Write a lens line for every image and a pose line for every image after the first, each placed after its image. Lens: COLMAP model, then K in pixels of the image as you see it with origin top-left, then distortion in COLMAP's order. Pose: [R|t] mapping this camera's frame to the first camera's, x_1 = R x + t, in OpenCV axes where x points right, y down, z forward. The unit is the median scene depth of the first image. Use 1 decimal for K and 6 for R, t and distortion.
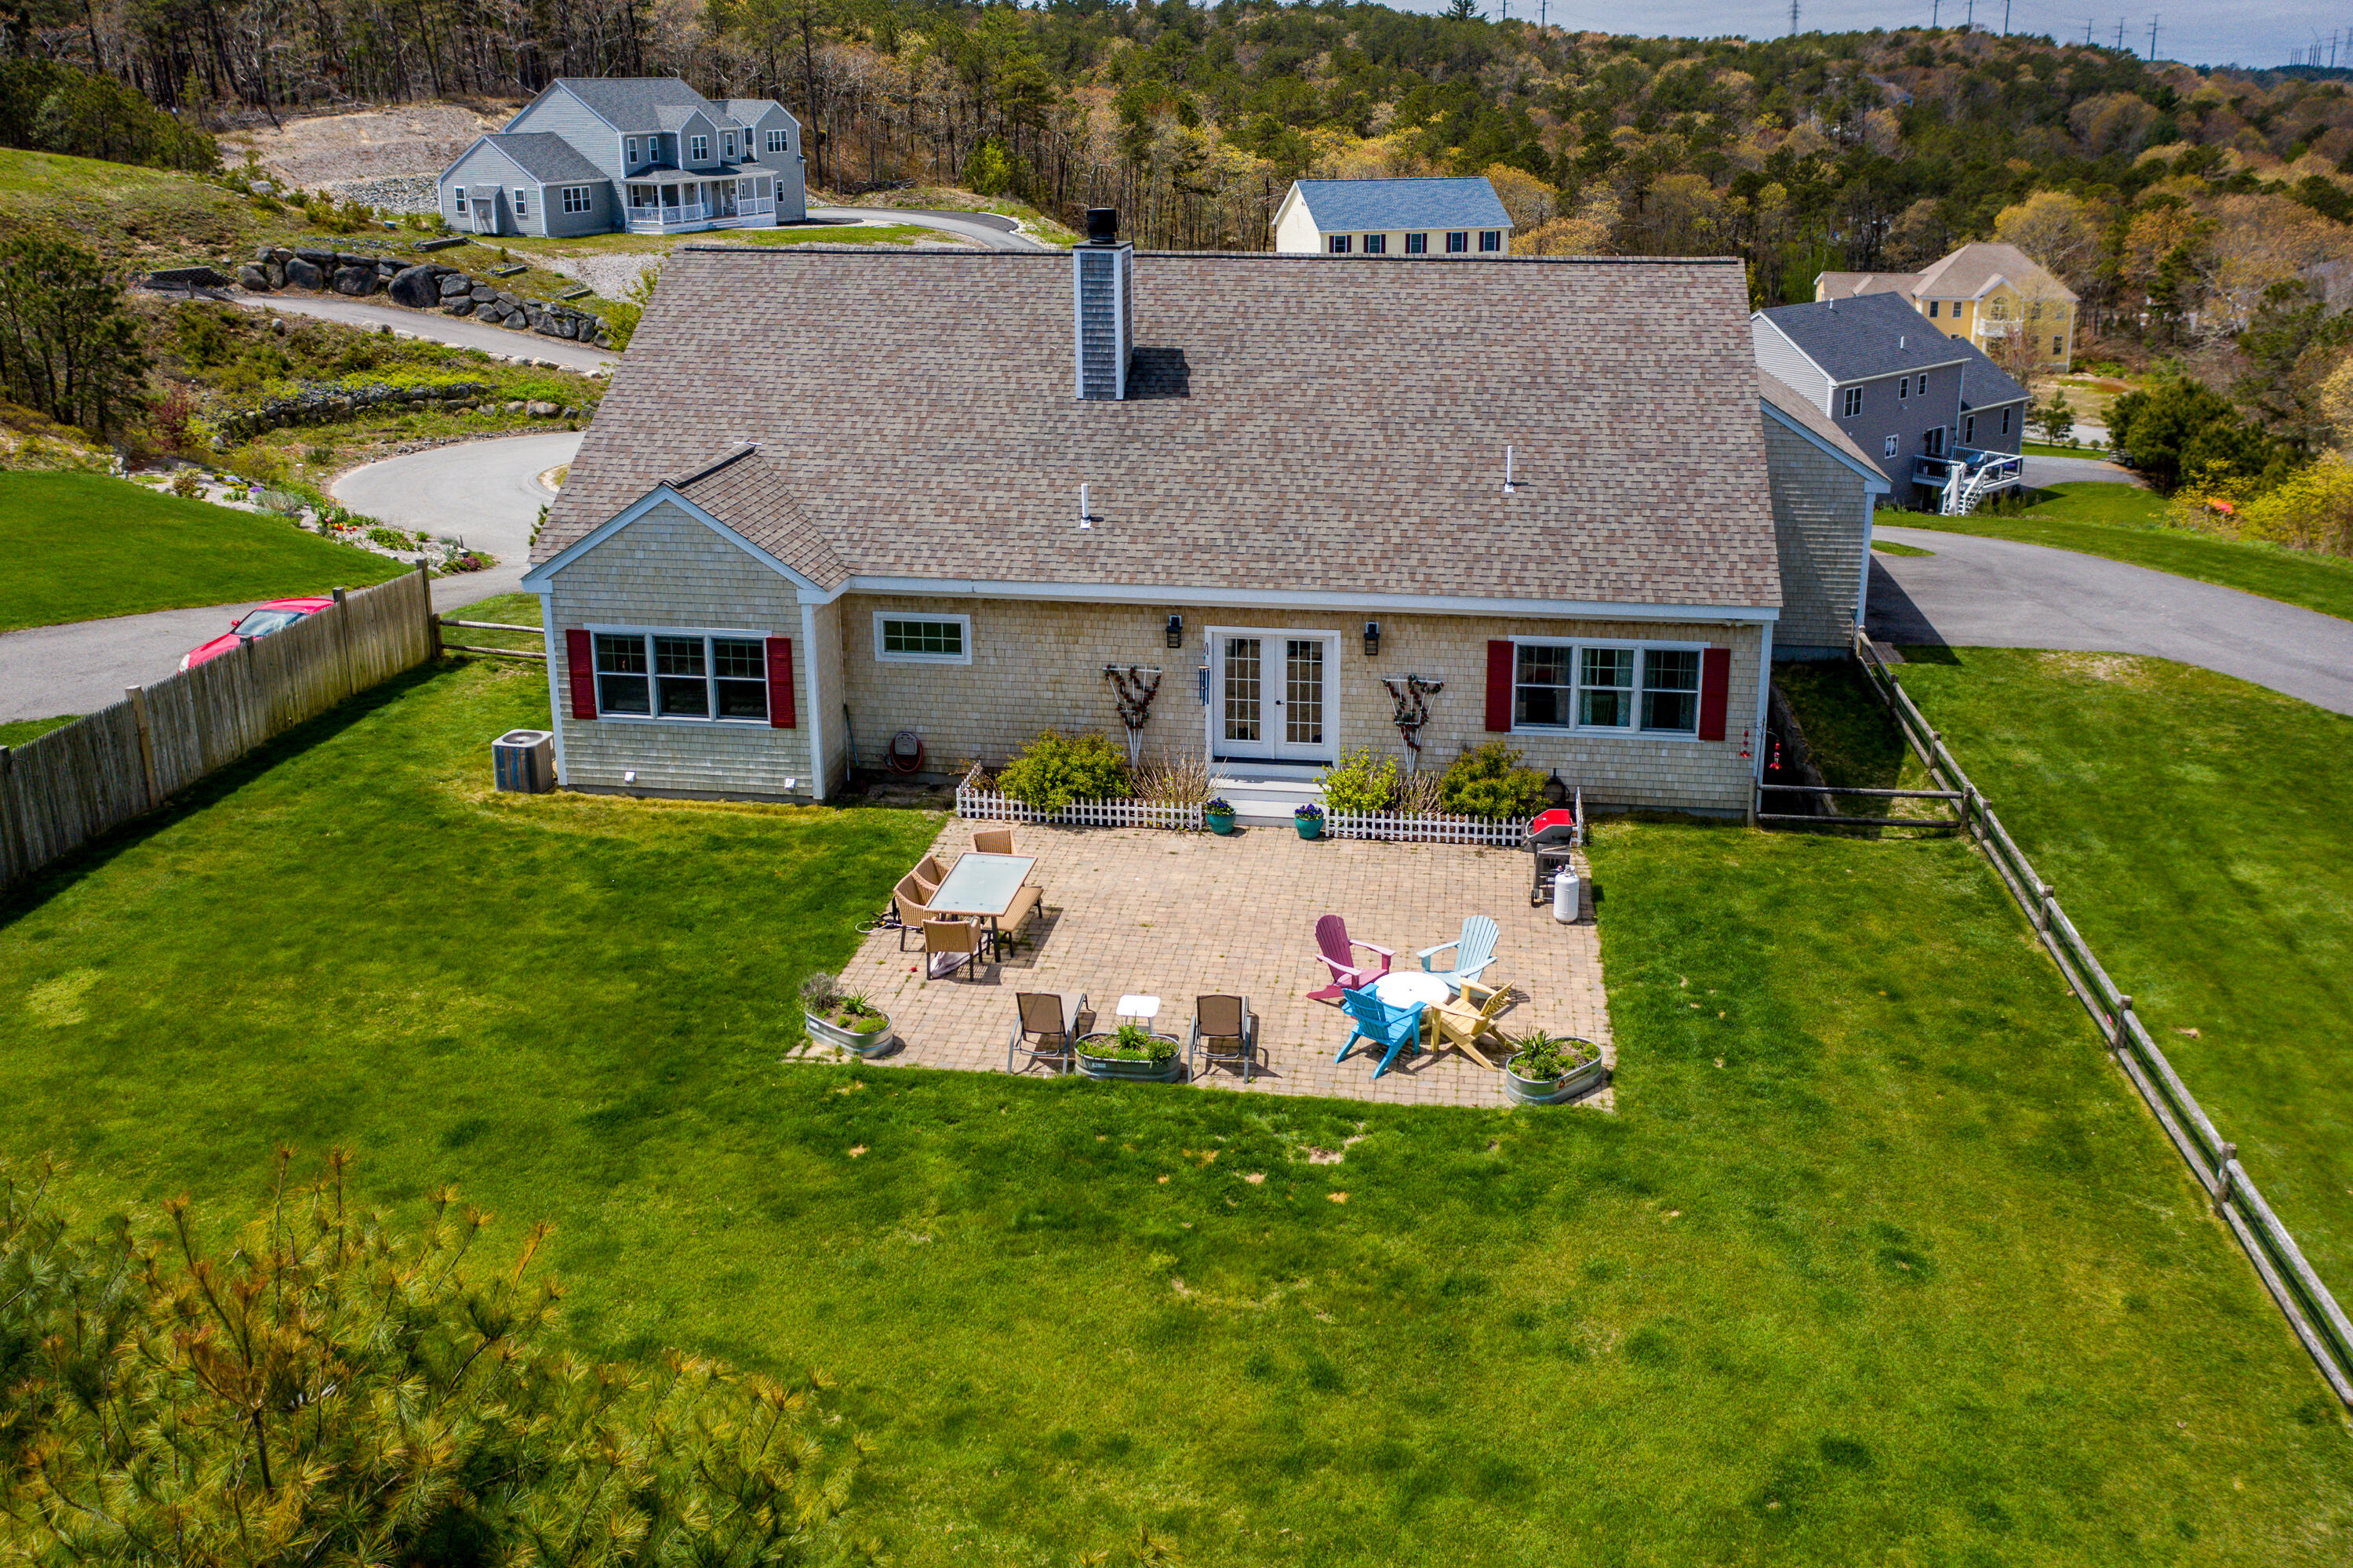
lens RADIAL K [[1912.5, 0, 1268.7], [0, 1912.5, 581.6], [0, 0, 1]] dist [-0.017716, 0.034776]
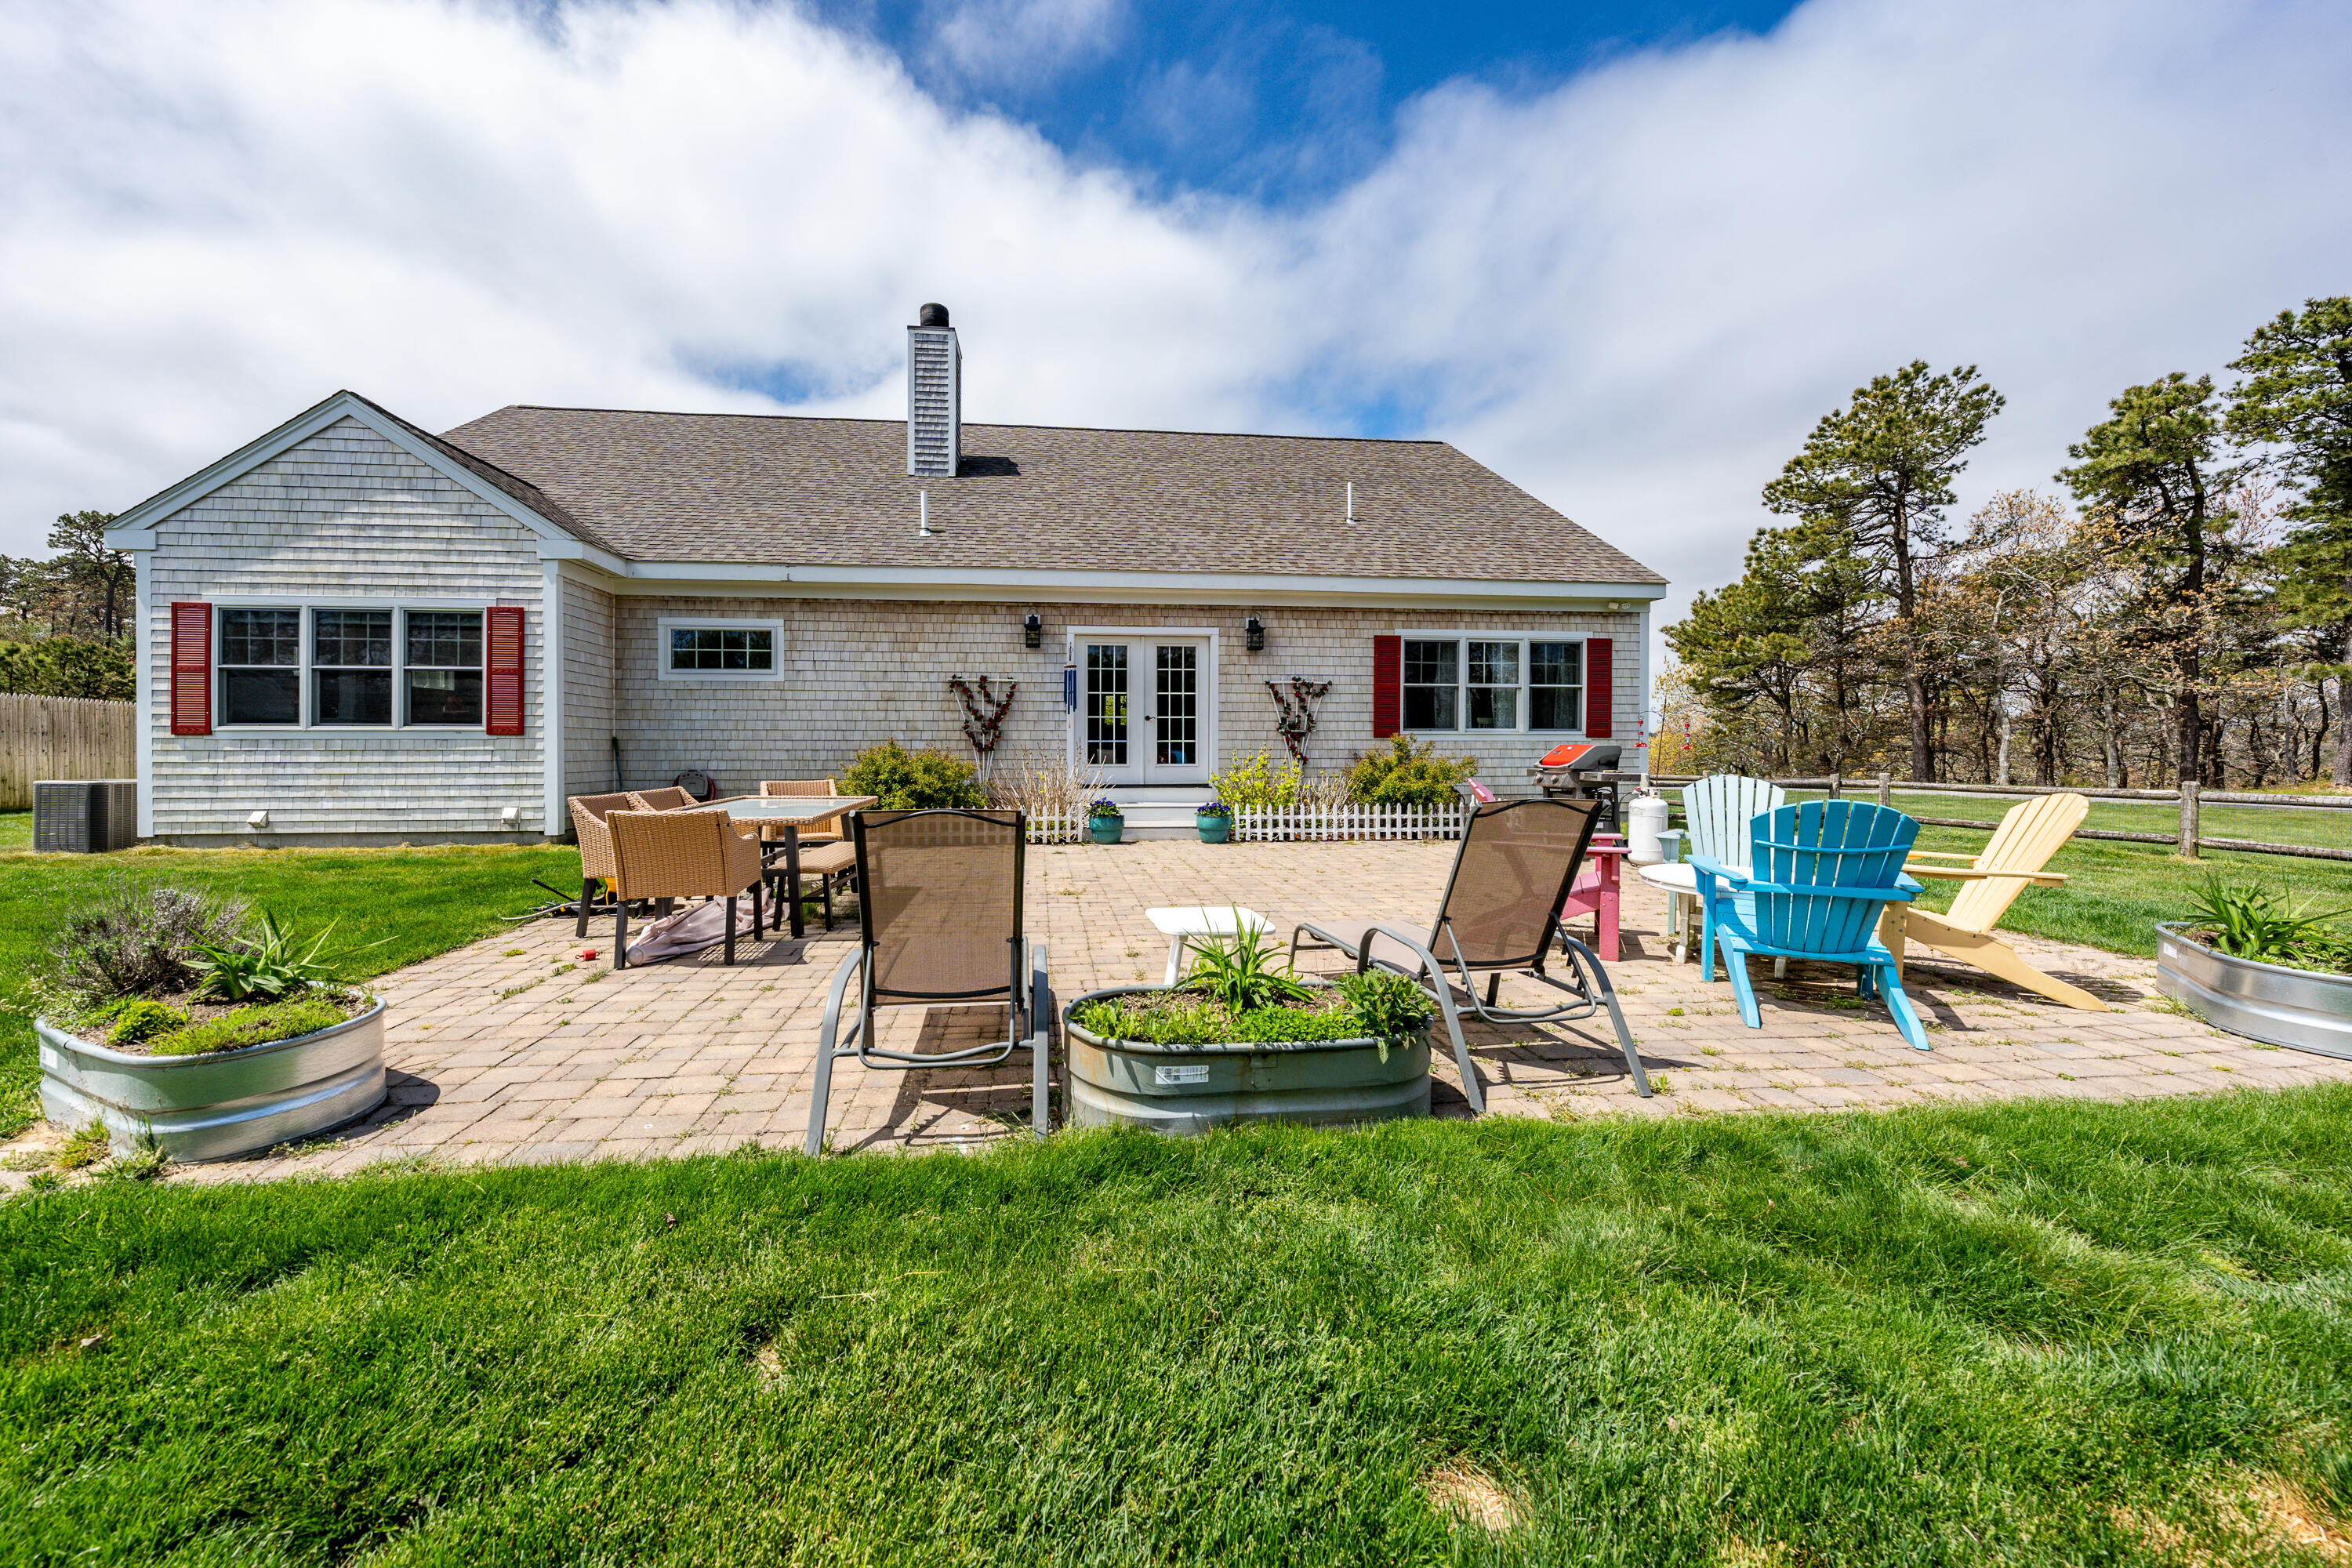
lens RADIAL K [[820.3, 0, 1130.8], [0, 820.3, 756.7], [0, 0, 1]] dist [-0.001401, -0.000250]
pose [[0.975641, -0.007446, 0.219245, -0.088225], [0.061425, 0.968717, -0.240446, 0.175067], [-0.210596, 0.248056, 0.945578, 0.651686]]
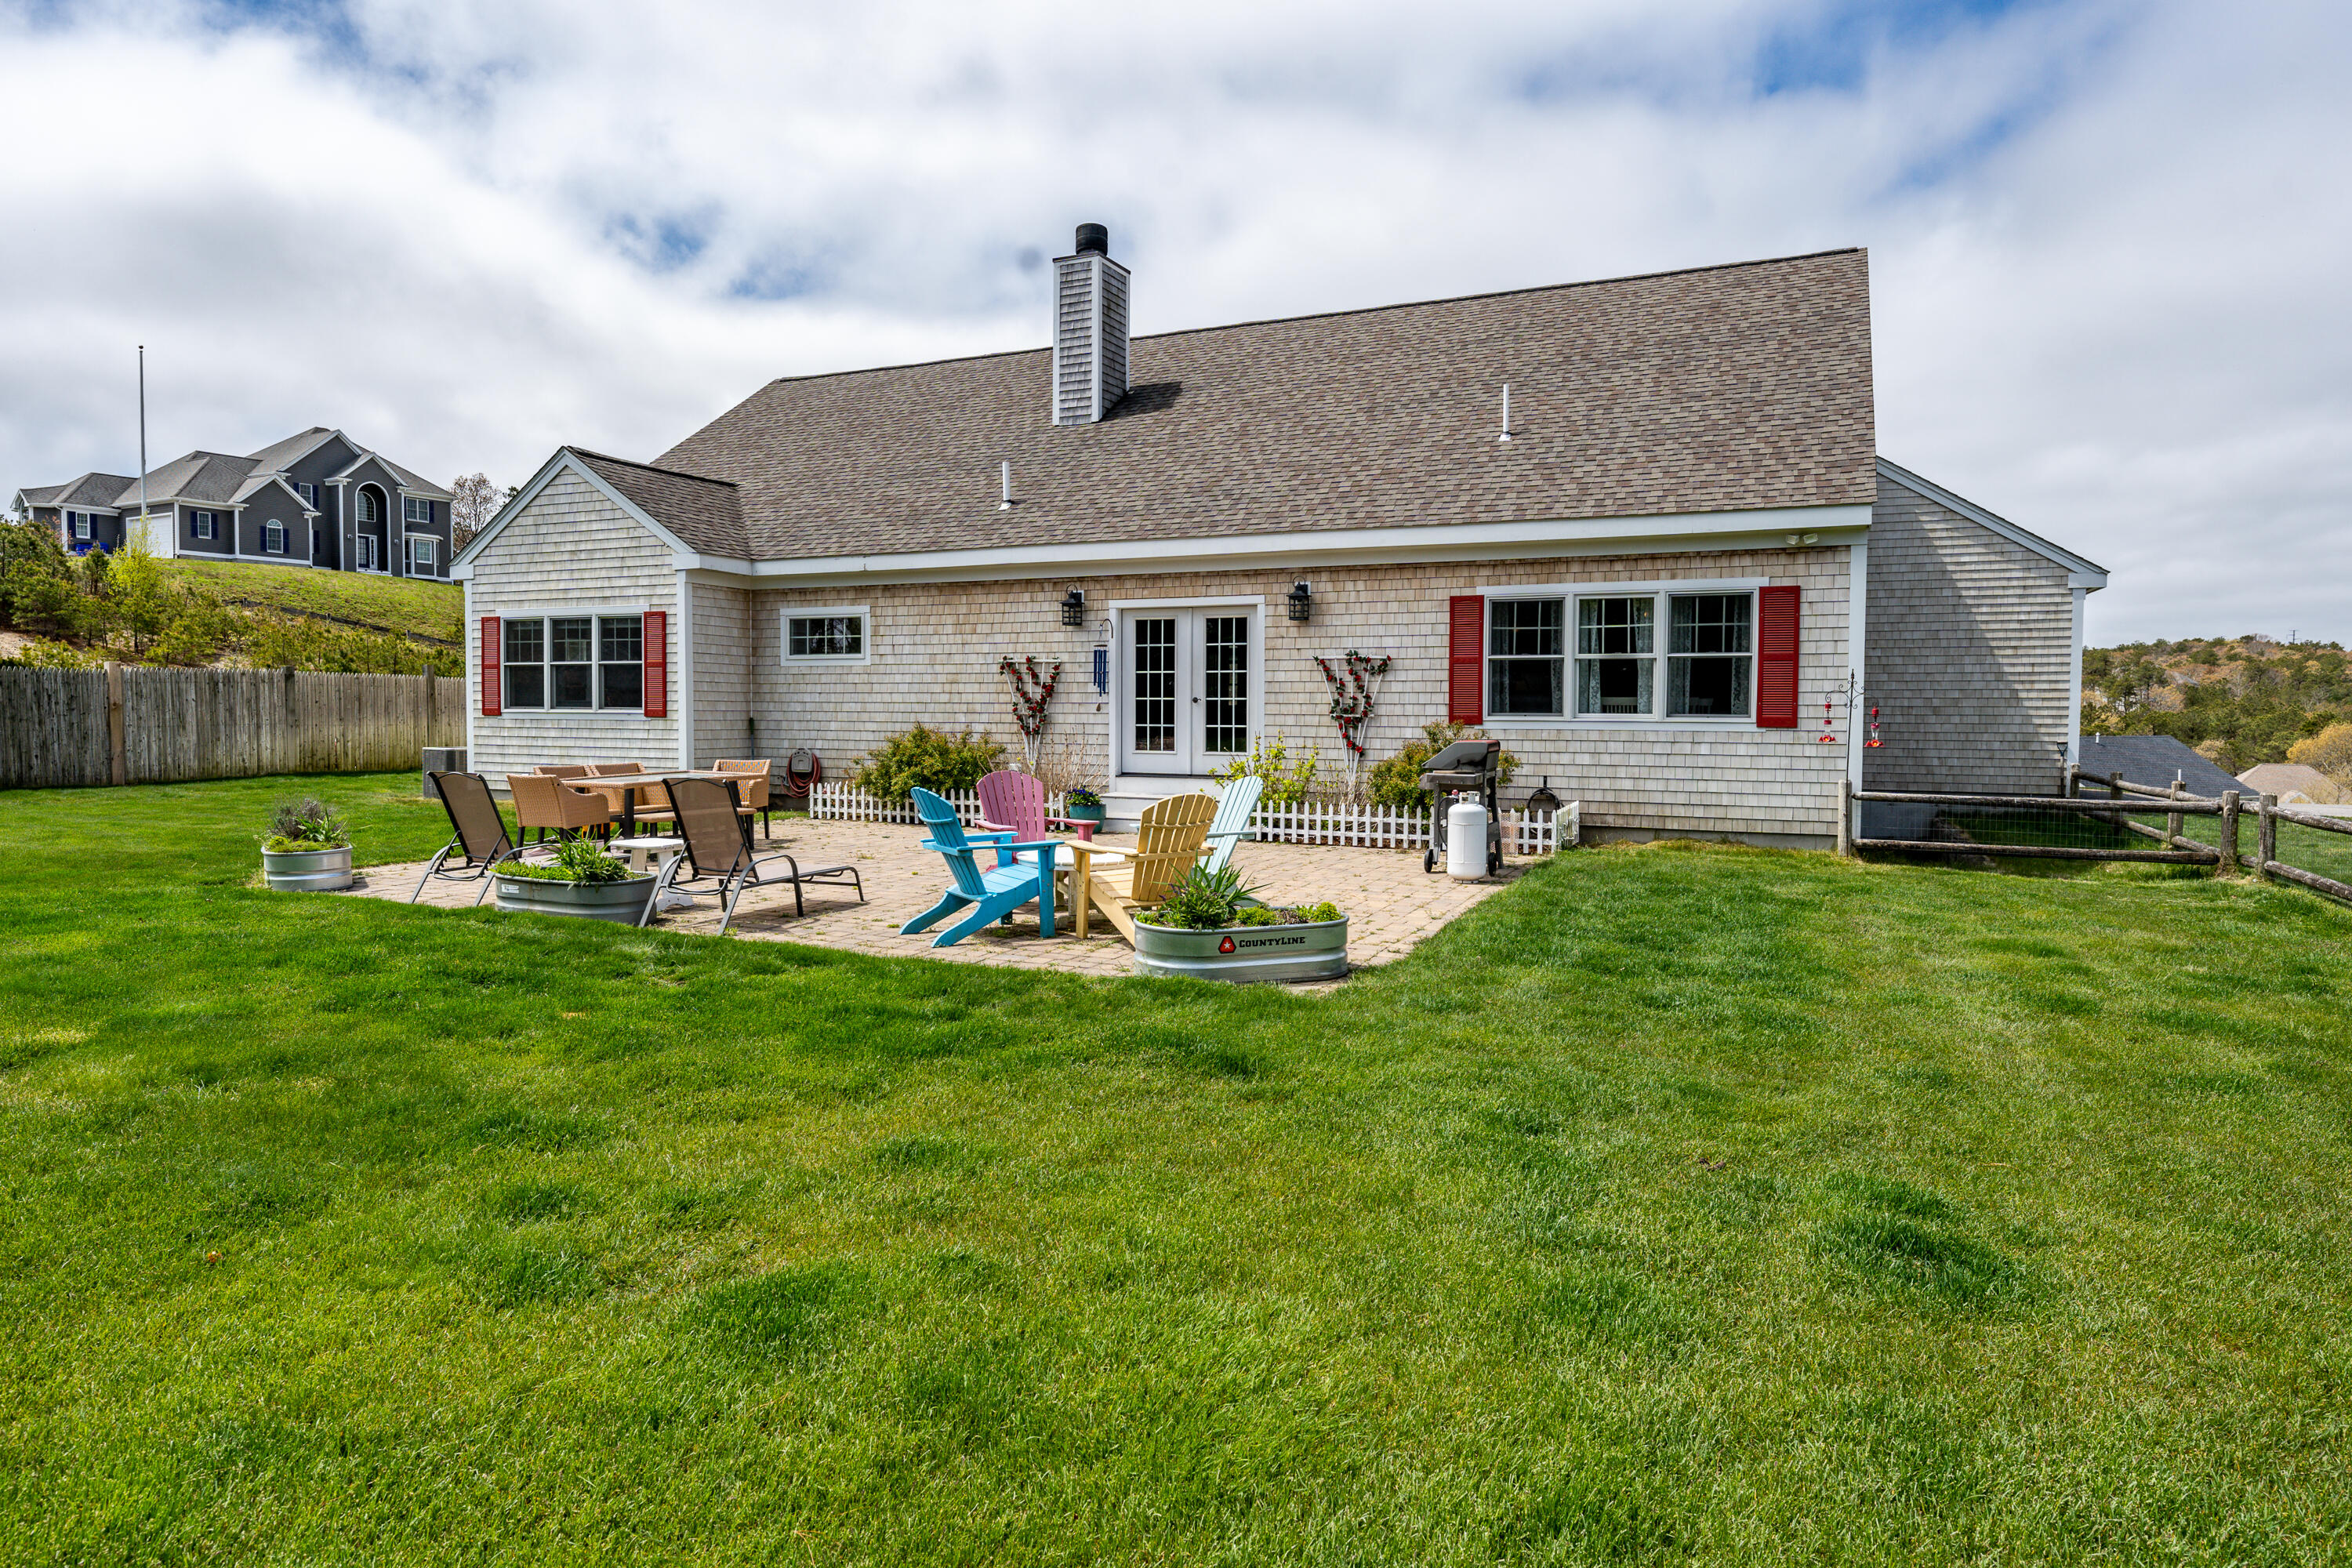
lens RADIAL K [[1385.0, 0, 1190.6], [0, 1385.0, 772.6], [0, 0, 1]] dist [0.007209, -0.003597]
pose [[0.950906, 0.014895, -0.309122, 0.183907], [-0.081048, 0.975966, -0.202291, 0.212215], [0.298679, 0.217413, 0.929259, 0.477648]]
